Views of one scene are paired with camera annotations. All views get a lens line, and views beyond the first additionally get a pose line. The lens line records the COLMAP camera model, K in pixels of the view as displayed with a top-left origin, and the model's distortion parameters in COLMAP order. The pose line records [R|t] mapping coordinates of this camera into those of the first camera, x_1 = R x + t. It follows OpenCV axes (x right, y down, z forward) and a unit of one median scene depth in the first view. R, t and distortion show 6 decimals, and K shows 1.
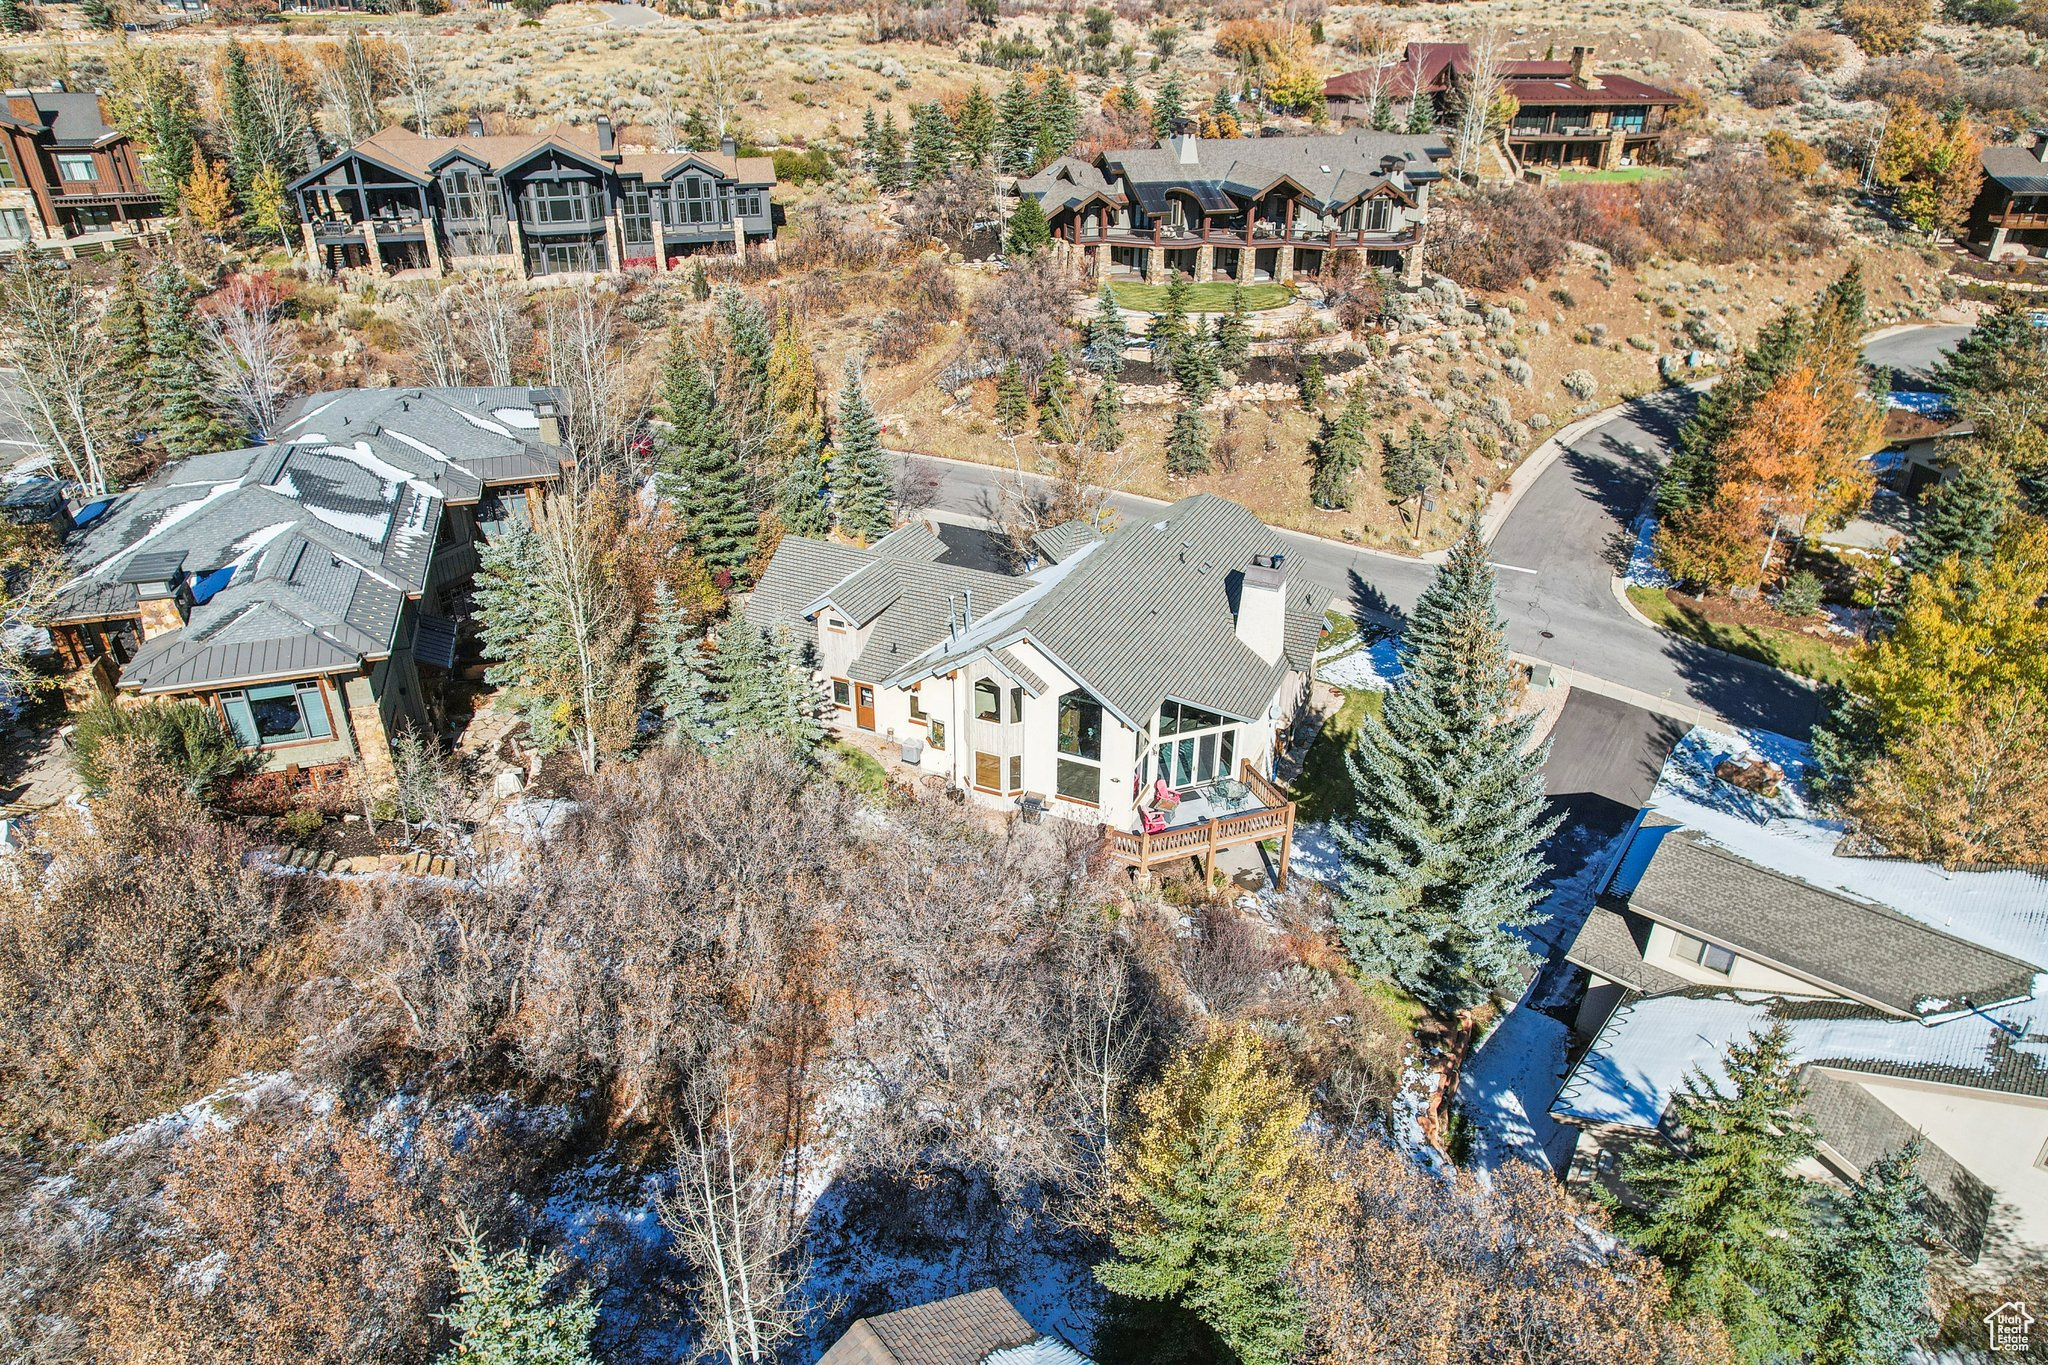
lens RADIAL K [[1334.2, 0, 1022.1], [0, 1334.2, 687.7], [0, 0, 1]] dist [-0.086043, 0.080300]
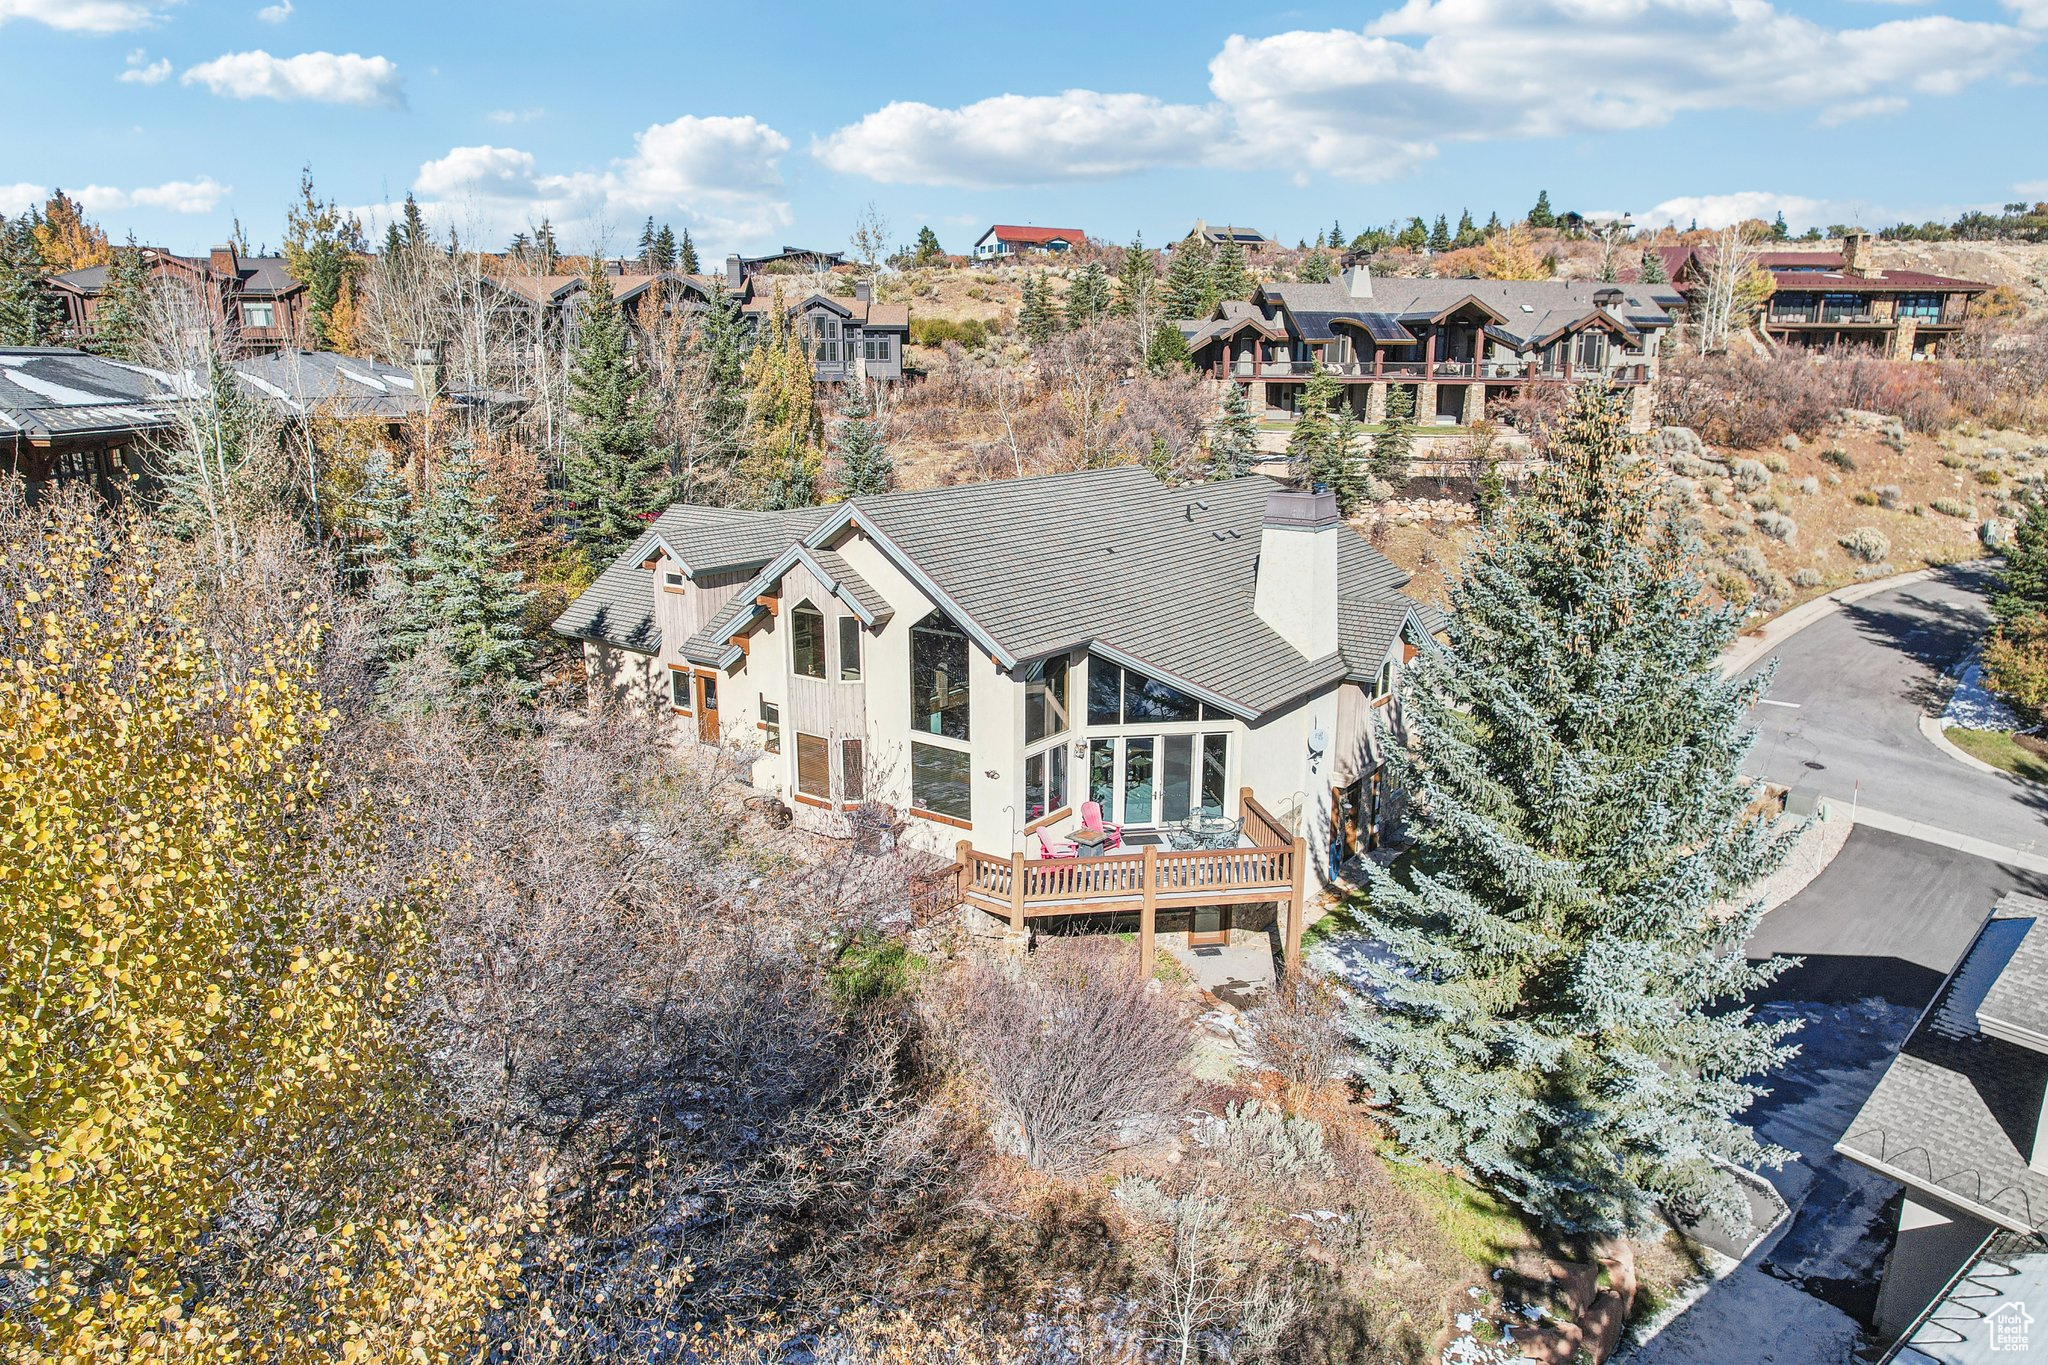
lens RADIAL K [[1334.2, 0, 1022.1], [0, 1334.2, 687.7], [0, 0, 1]] dist [-0.086043, 0.080300]
pose [[0.979907, 0.046418, -0.193977, 0.091959], [-0.092078, 0.967984, -0.233514, 0.079421], [0.176927, 0.246683, 0.952809, 0.201758]]
